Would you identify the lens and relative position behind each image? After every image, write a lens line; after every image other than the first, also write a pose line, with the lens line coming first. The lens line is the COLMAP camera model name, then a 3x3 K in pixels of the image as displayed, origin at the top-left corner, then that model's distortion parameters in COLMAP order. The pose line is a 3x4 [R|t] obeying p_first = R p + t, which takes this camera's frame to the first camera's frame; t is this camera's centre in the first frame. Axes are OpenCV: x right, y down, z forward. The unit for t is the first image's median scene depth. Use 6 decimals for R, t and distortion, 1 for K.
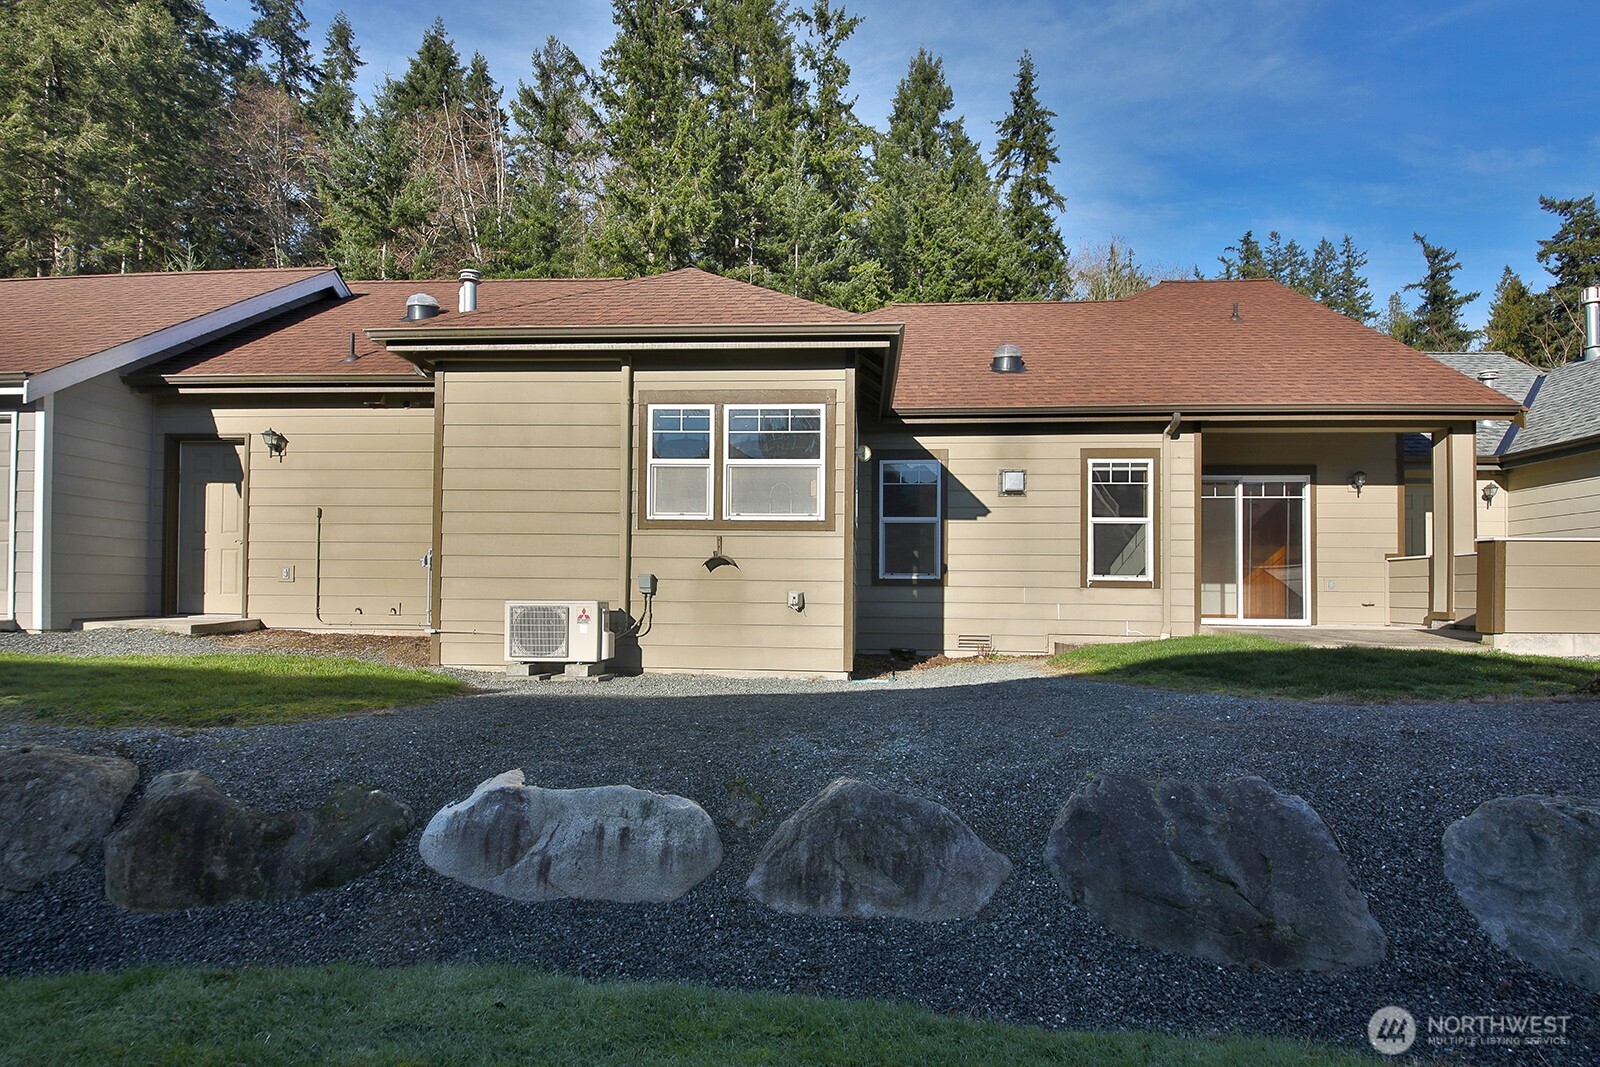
lens RADIAL K [[751.4, 0, 765.4], [0, 751.4, 576.4], [0, 0, 1]] dist [0.005743, -0.008848]
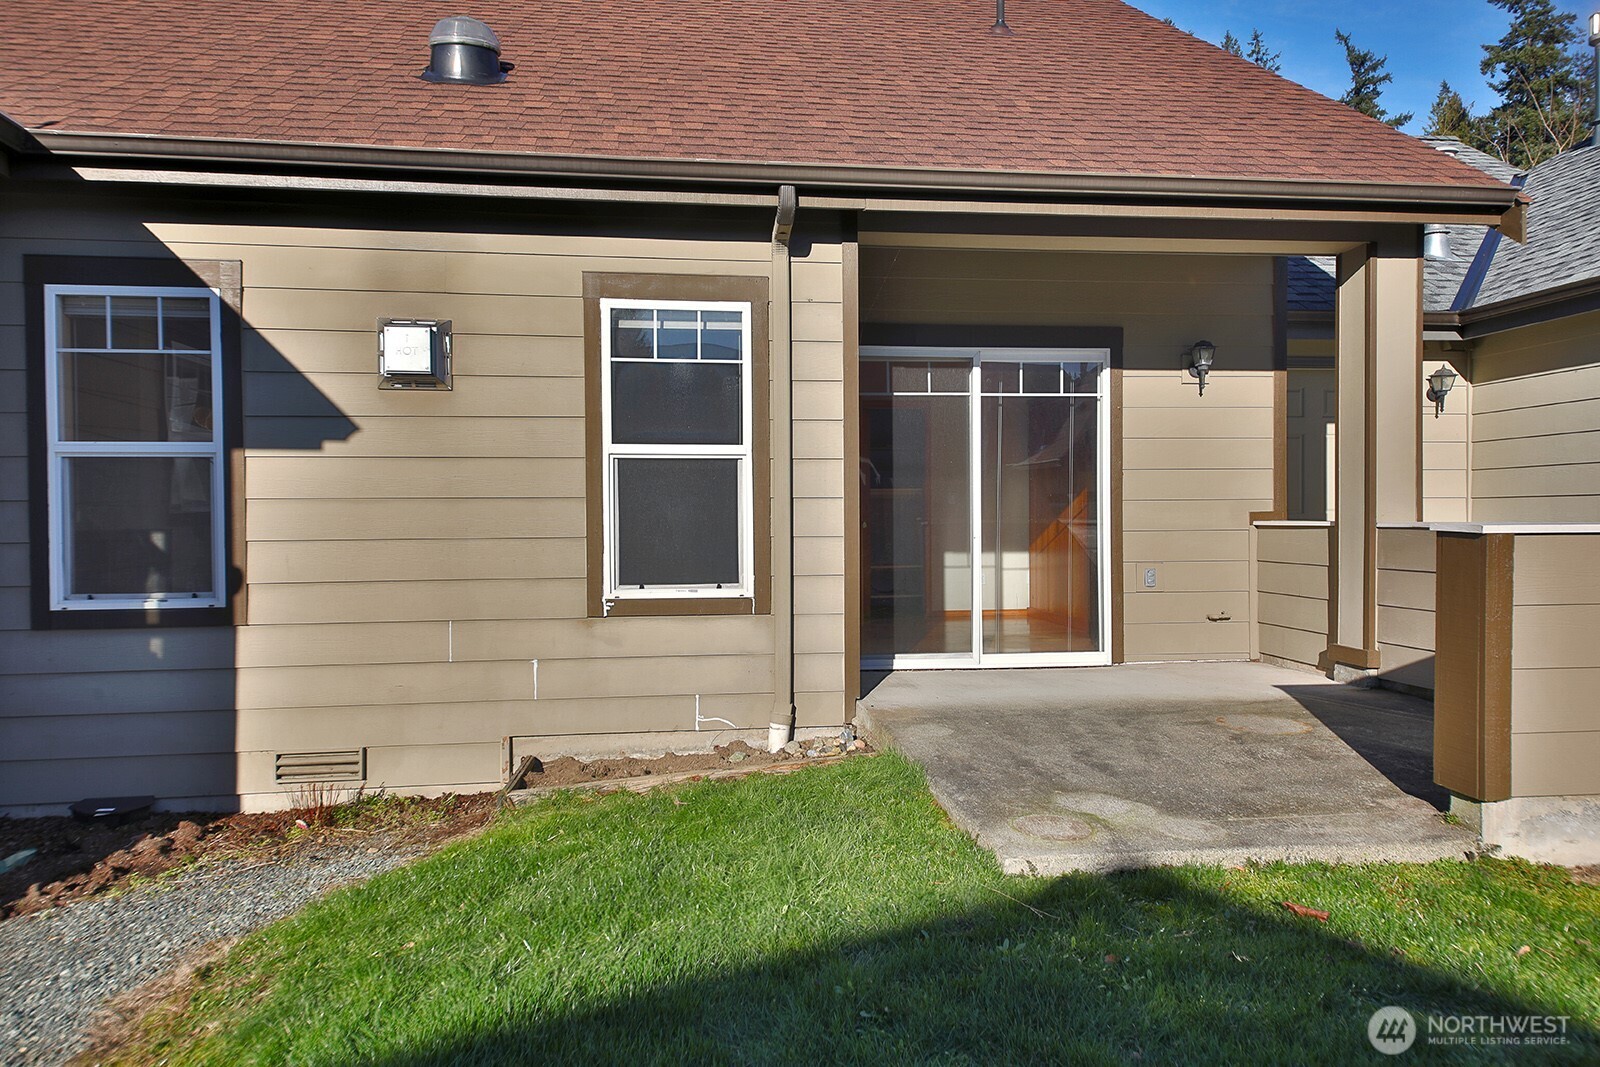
lens RADIAL K [[1065.8, 0, 768.4], [0, 1065.8, 529.7], [0, 0, 1]] dist [0.052831, -0.013258]
pose [[0.973189, -0.023533, 0.228798, 0.383528], [0.016296, 0.999307, 0.033468, -0.050190], [-0.229427, -0.028842, 0.972898, 0.418539]]
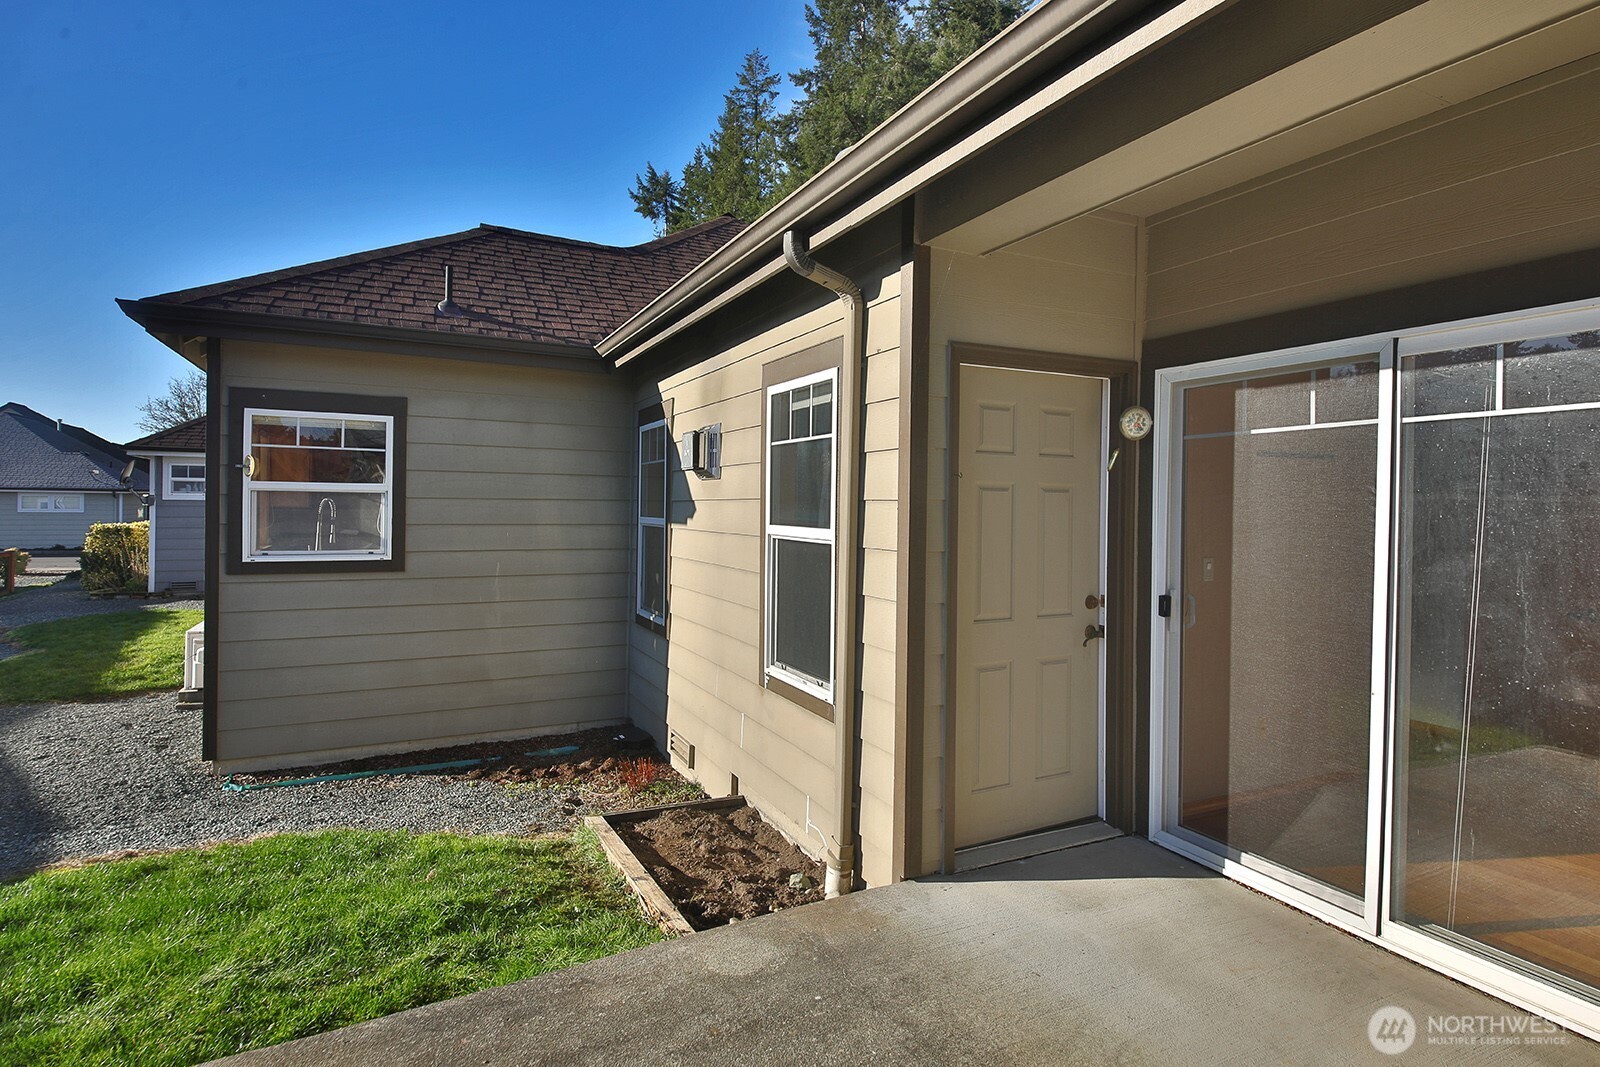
lens RADIAL K [[803.9, 0, 790.7], [0, 803.9, 511.3], [0, 0, 1]] dist [0.014891, -0.001214]
pose [[0.537244, -0.002401, -0.843423, 0.821847], [0.014312, 0.999878, 0.006270, -0.088817], [0.843305, -0.015440, 0.537213, 0.766805]]
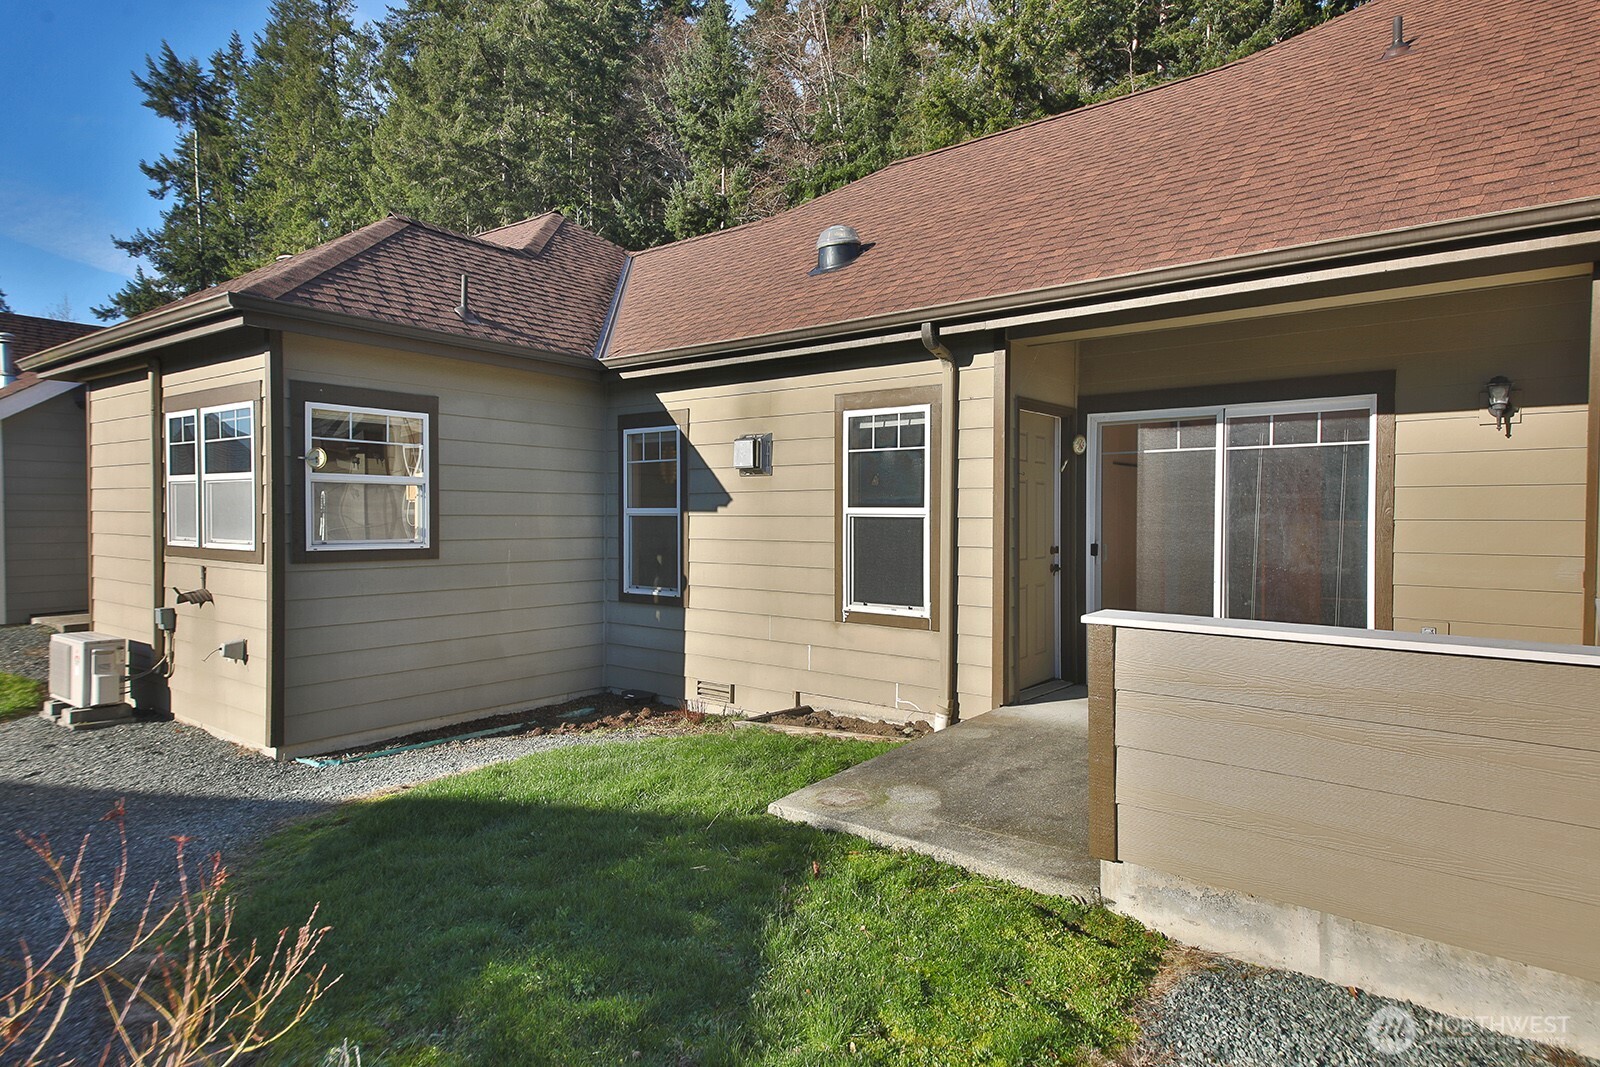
lens RADIAL K [[903.1, 0, 799.5], [0, 903.1, 526.6], [0, 0, 1]] dist [0.062483, -0.007090]
pose [[0.842119, -0.004765, -0.539271, 0.794990], [0.020299, 0.999532, 0.022866, -0.080467], [0.538910, -0.030202, 0.841822, 0.362389]]
